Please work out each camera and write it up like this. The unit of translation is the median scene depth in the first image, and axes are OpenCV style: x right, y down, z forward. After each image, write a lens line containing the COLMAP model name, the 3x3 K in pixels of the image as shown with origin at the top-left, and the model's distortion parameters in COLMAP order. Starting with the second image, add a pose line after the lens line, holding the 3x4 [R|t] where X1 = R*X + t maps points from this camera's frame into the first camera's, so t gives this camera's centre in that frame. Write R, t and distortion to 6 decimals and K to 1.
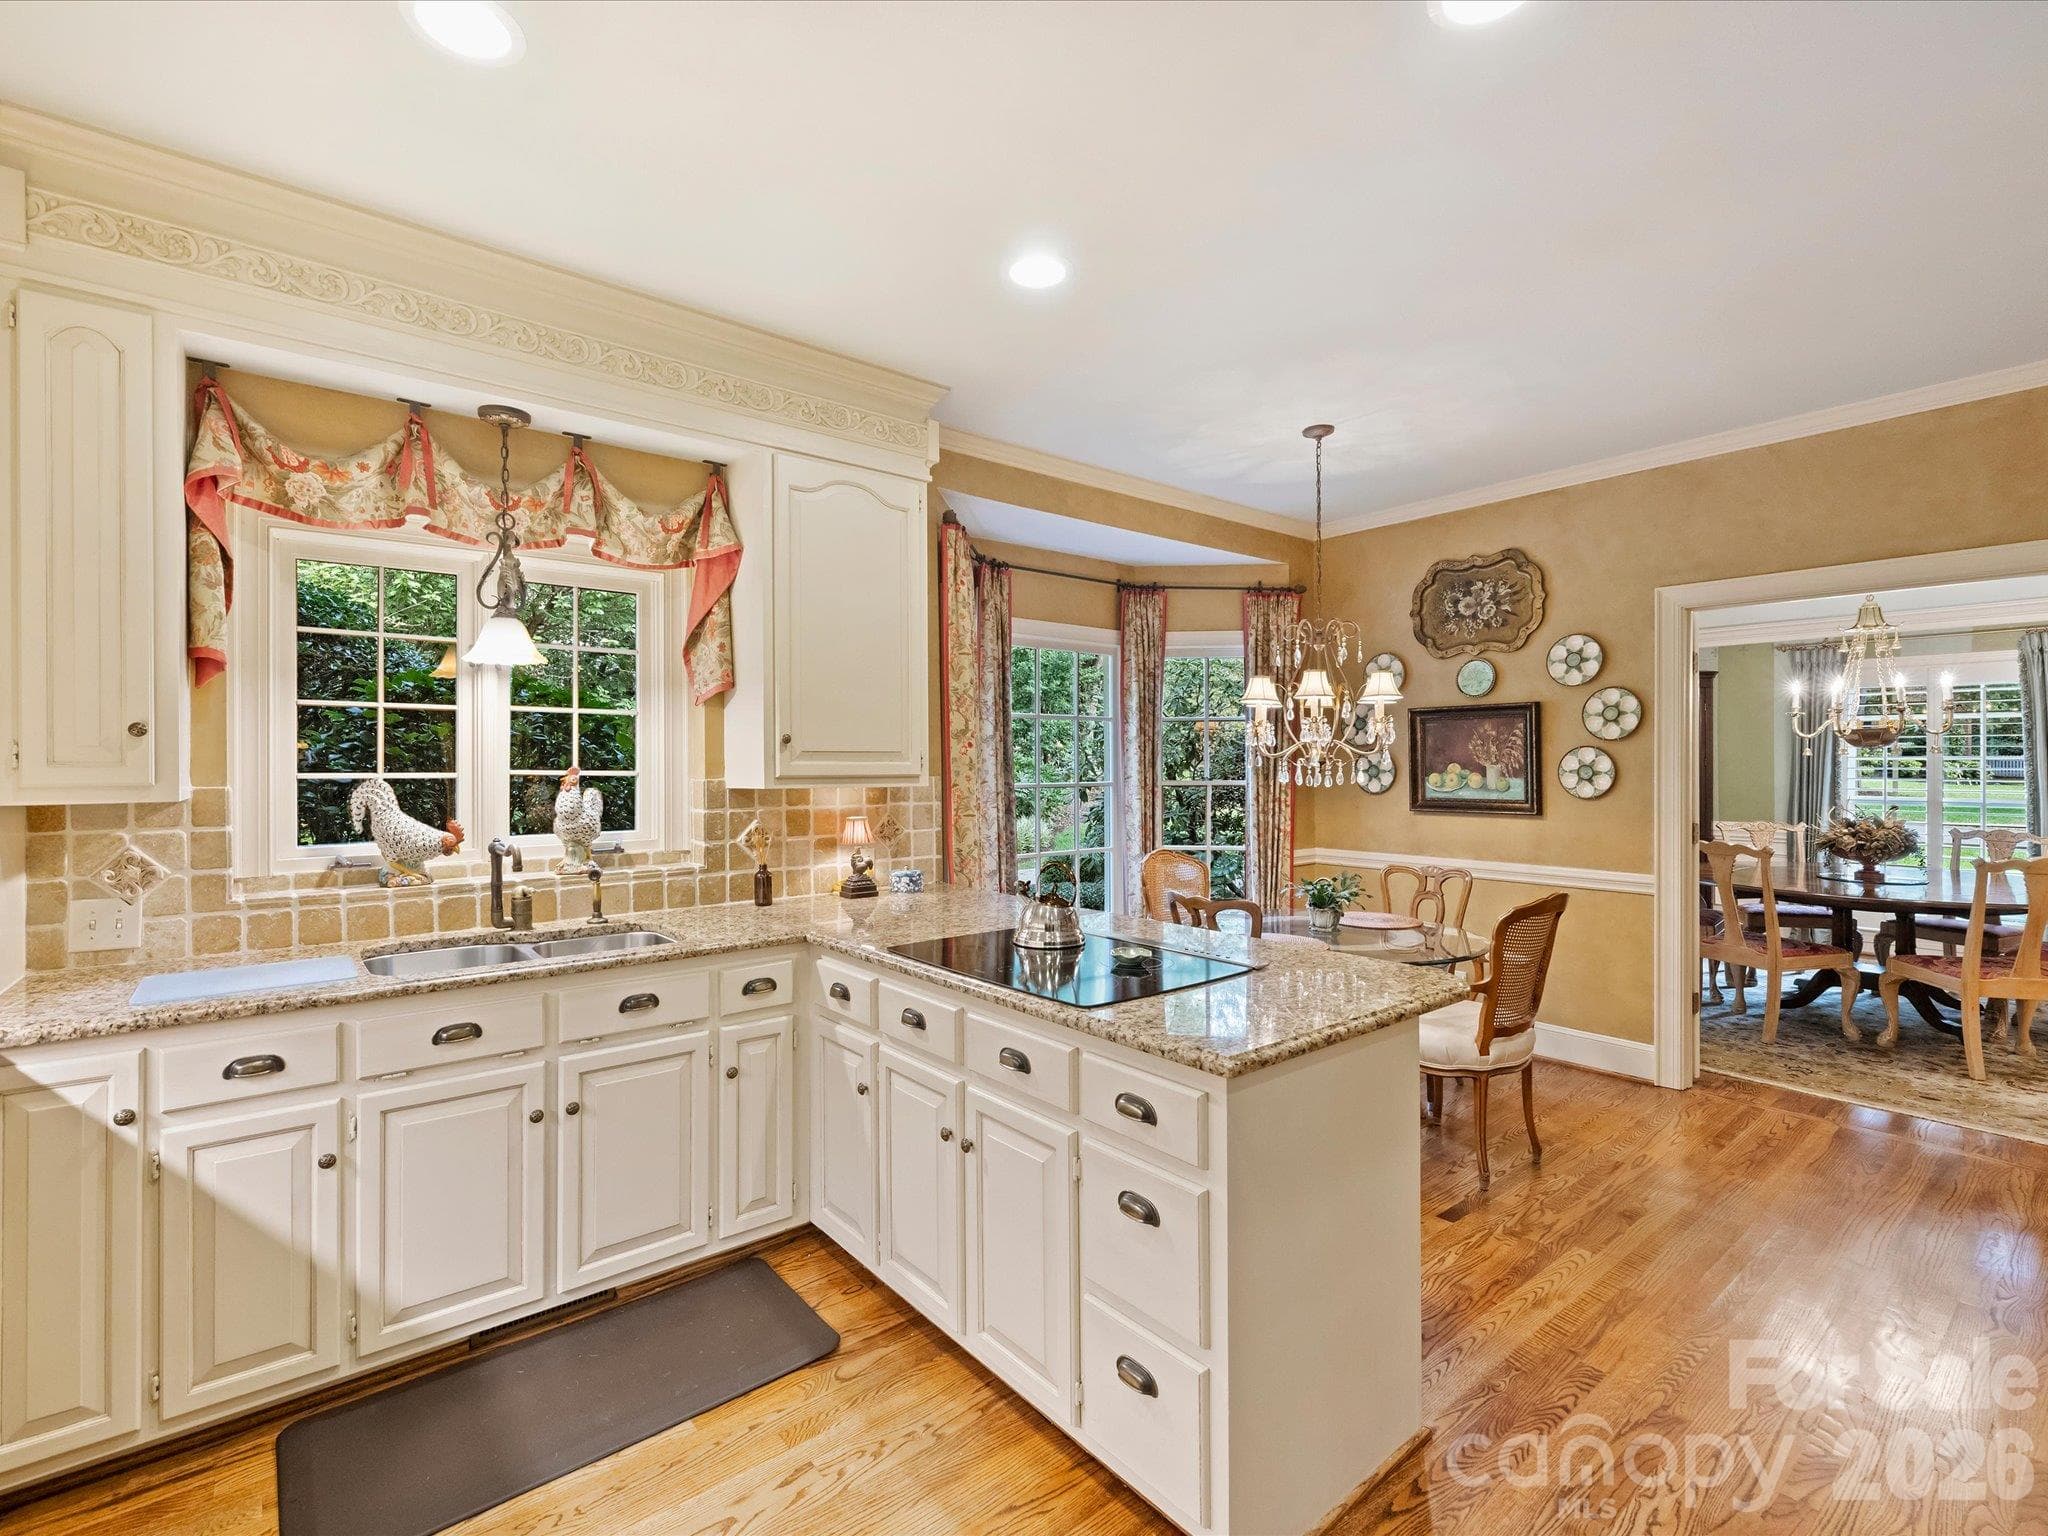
lens RADIAL K [[936.2, 0, 1028.4], [0, 936.2, 760.1], [0, 0, 1]] dist [0.000375, -0.000446]
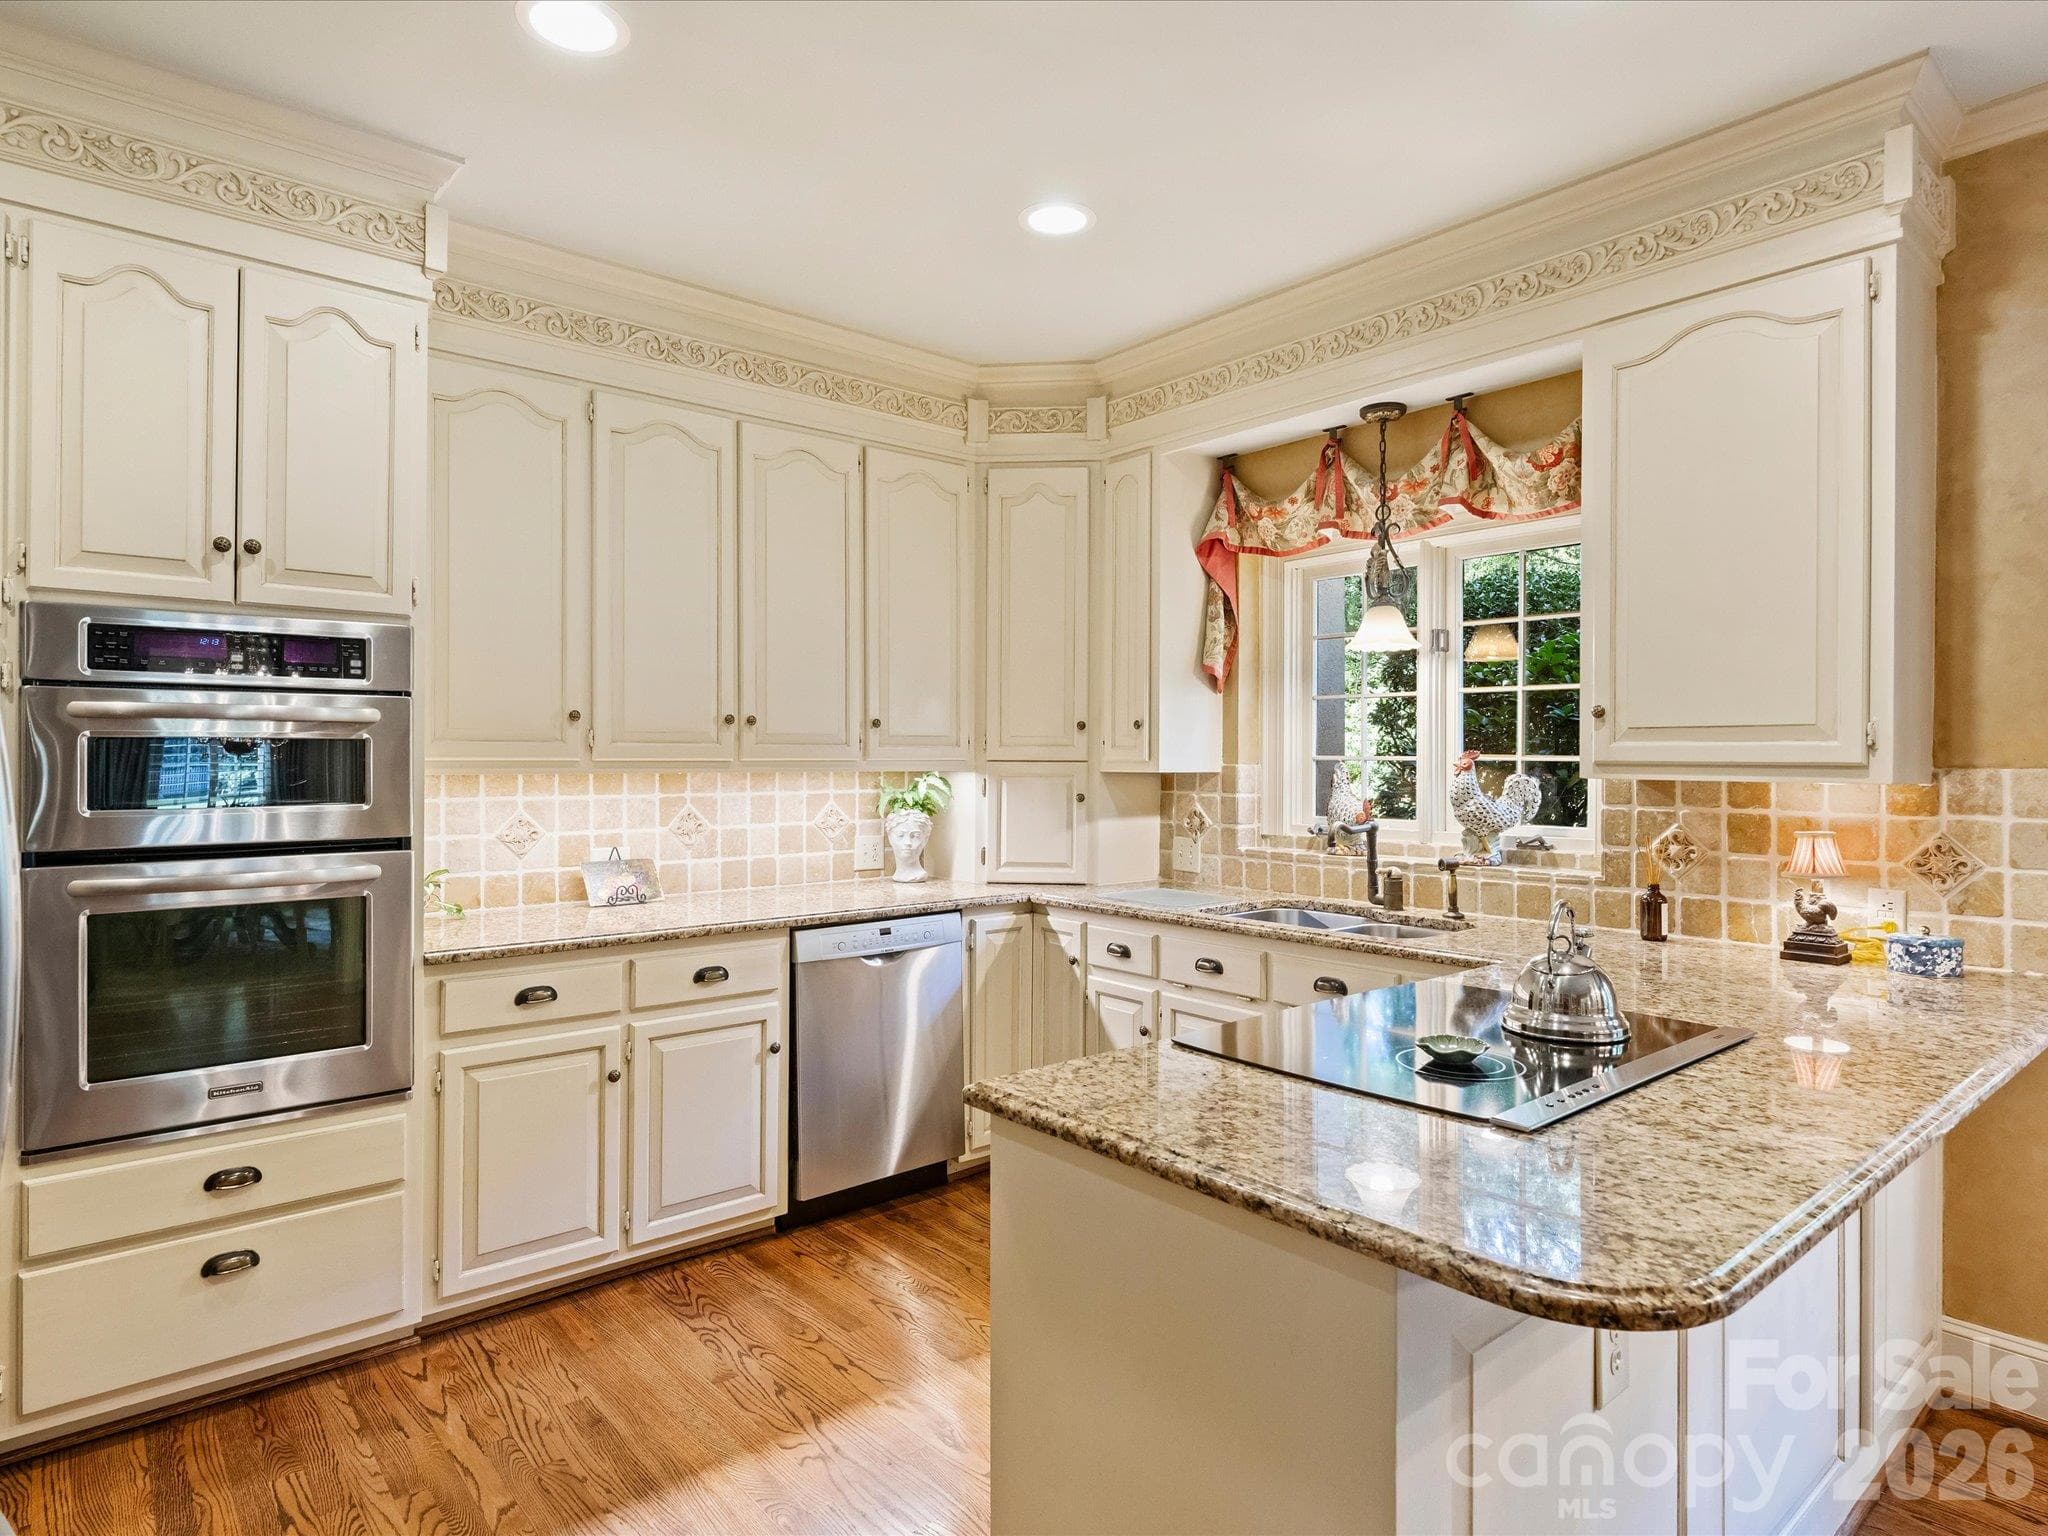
lens RADIAL K [[1151.3, 0, 1017.3], [0, 1151.3, 757.1], [0, 0, 1]] dist [-0.001334, -0.000348]
pose [[0.017279, 0.002644, -0.999847, 0.449397], [0.001108, 0.999996, 0.002664, 0.007147], [0.999850, -0.001154, 0.017276, 0.363855]]
